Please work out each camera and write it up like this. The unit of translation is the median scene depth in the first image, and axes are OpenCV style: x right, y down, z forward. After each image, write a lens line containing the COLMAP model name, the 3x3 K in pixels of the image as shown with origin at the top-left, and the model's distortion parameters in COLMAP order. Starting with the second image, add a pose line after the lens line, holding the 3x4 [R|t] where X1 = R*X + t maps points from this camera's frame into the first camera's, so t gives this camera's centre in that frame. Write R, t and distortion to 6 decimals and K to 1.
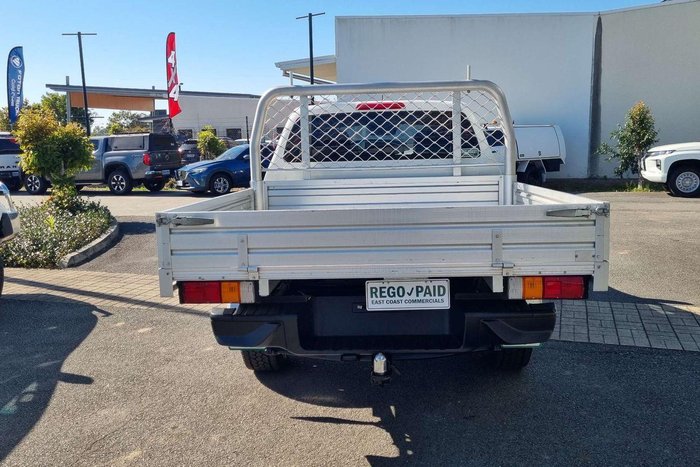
lens RADIAL K [[620.7, 0, 357.2], [0, 620.7, 236.6], [0, 0, 1]] dist [0.074709, -0.079194]
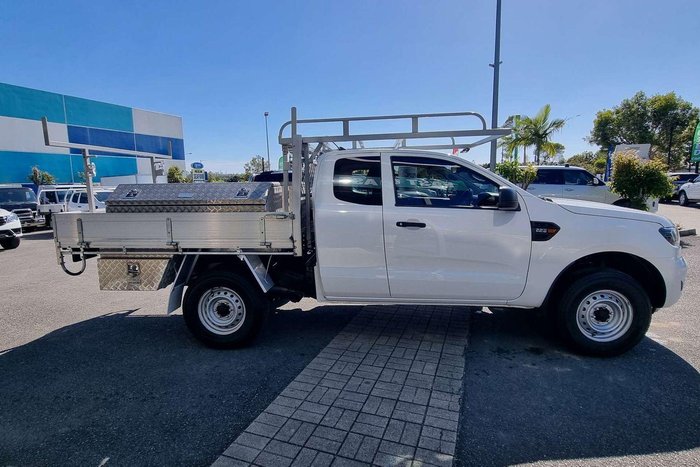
lens RADIAL K [[367.7, 0, 347.6], [0, 367.7, 233.4], [0, 0, 1]] dist [-0.002601, 0.000622]
pose [[-0.032242, 0.158655, -0.986808, 0.928701], [-0.135353, 0.977532, 0.161586, -0.180504], [0.990273, 0.138778, -0.010043, 1.060713]]
